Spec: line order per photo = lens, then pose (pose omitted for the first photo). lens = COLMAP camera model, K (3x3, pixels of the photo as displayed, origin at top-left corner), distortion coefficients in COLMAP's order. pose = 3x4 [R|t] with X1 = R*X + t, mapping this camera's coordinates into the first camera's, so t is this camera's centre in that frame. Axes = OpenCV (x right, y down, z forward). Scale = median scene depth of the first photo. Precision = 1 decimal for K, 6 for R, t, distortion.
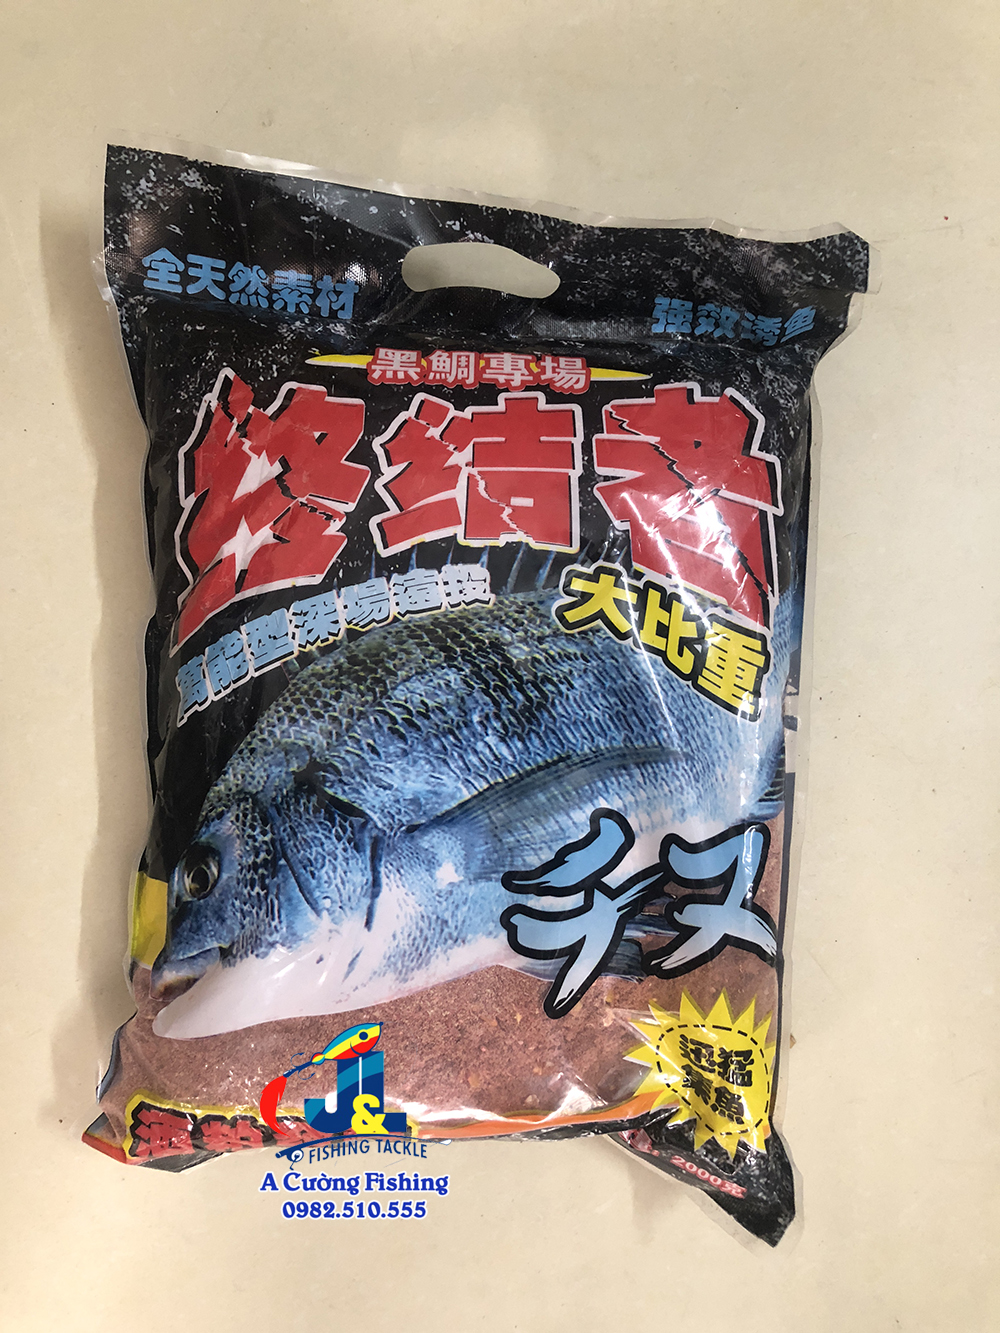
lens RADIAL K [[1110.9, 0, 530.7], [0, 1110.9, 670.1], [0, 0, 1]] dist [0.037104, -0.055211]
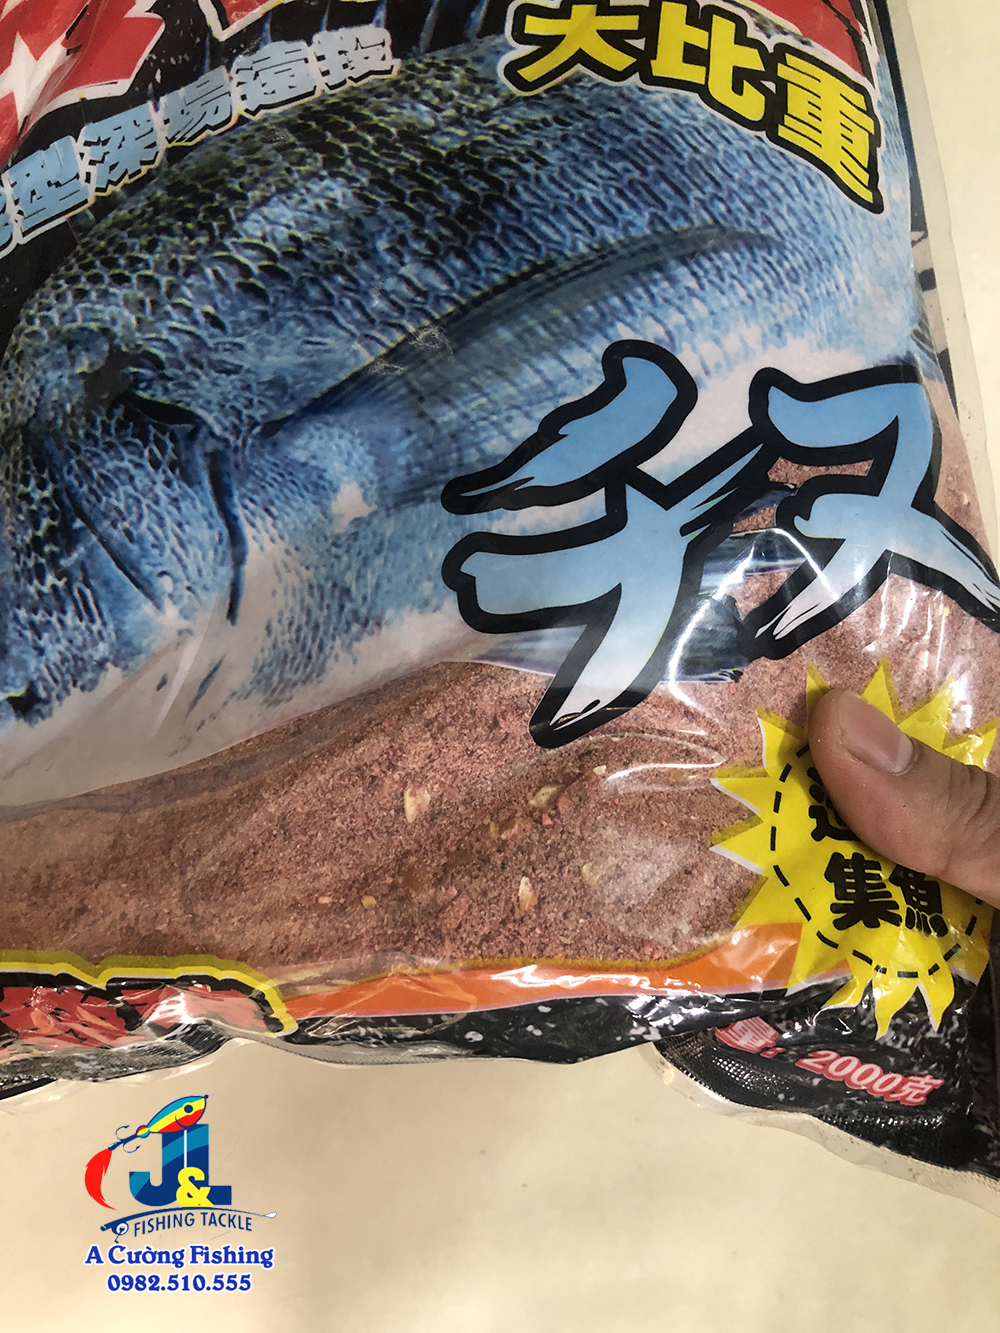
lens RADIAL K [[1110.9, 0, 530.7], [0, 1110.9, 670.1], [0, 0, 1]] dist [0.037104, -0.055211]
pose [[0.994232, -0.107116, -0.005414, 0.006300], [0.104342, 0.954342, 0.279900, 0.098811], [-0.024815, -0.278851, 0.960014, 0.382067]]
